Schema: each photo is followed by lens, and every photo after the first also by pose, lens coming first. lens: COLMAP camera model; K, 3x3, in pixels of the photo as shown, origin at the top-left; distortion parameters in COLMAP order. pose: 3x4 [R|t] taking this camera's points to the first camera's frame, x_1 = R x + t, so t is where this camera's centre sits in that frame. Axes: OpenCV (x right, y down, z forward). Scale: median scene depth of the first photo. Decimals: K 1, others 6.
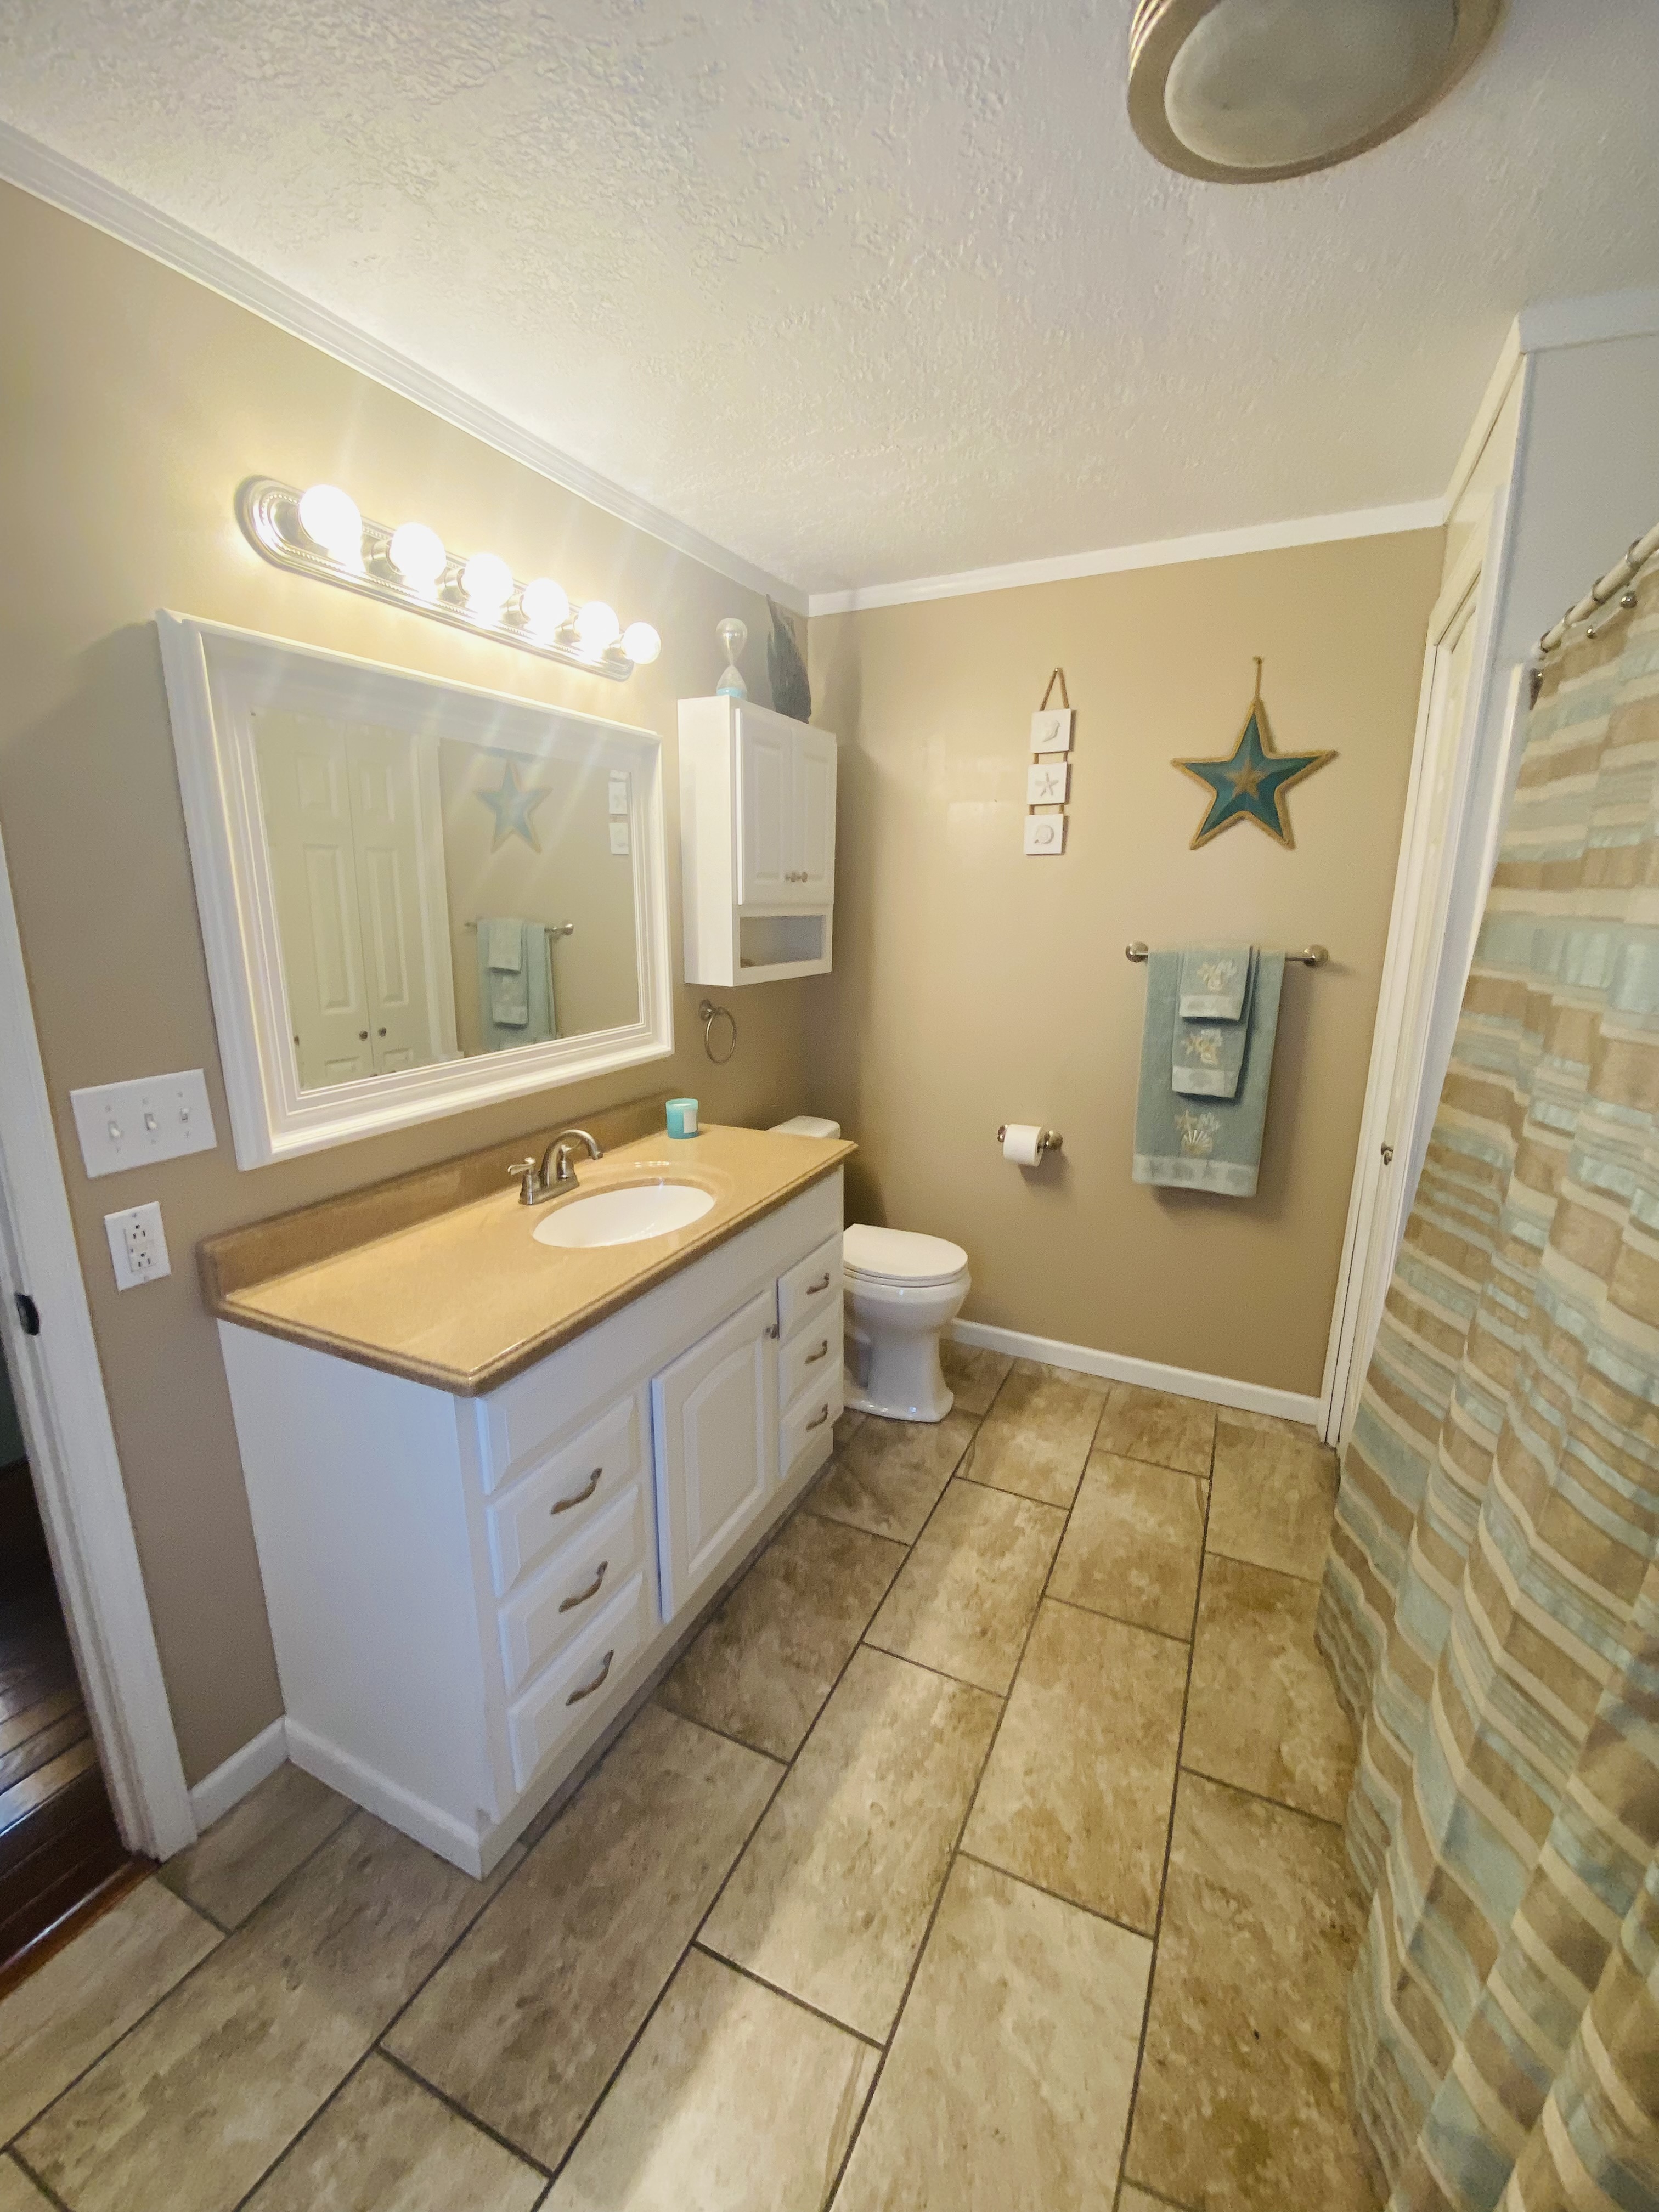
lens RADIAL K [[893.4, 0, 829.5], [0, 893.4, 1106.0], [0, 0, 1]] dist [0.015476, -0.019435]
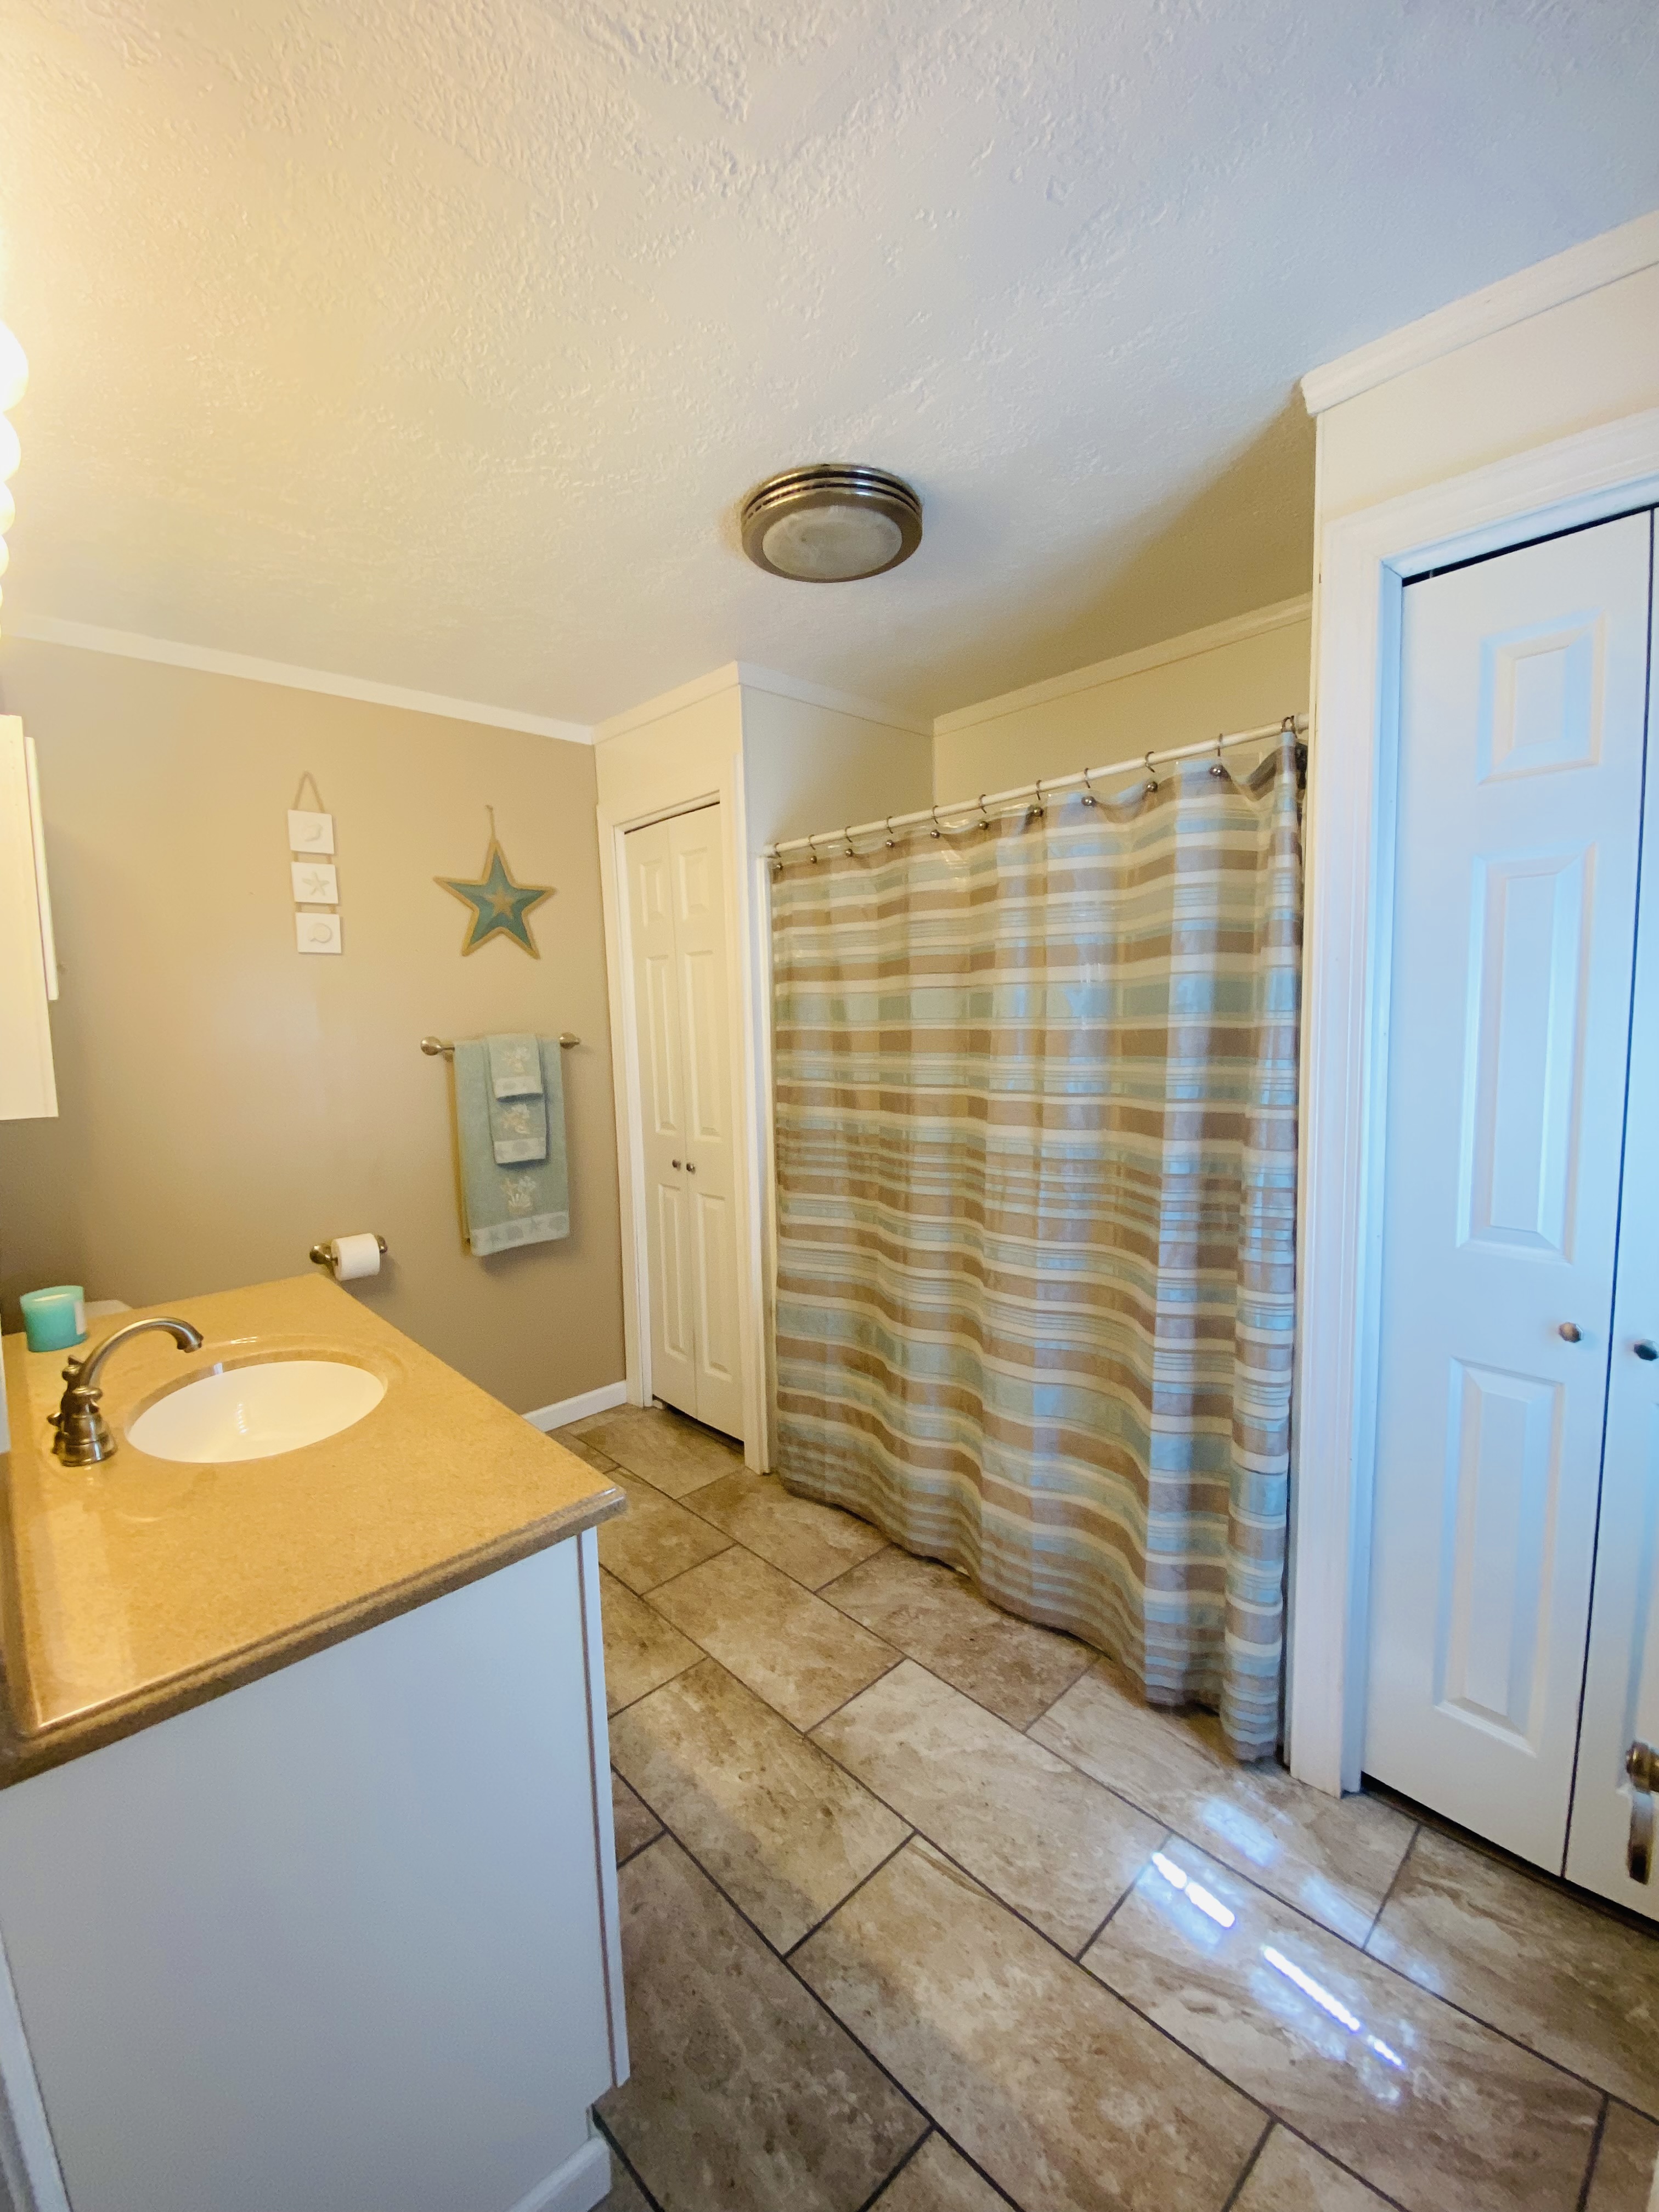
lens RADIAL K [[893.4, 0, 829.5], [0, 893.4, 1106.0], [0, 0, 1]] dist [0.015476, -0.019435]
pose [[0.357341, -0.110124, 0.927459, -0.841251], [0.235844, 0.971483, 0.024483, -0.027380], [-0.903706, 0.209986, 0.373123, 0.309470]]
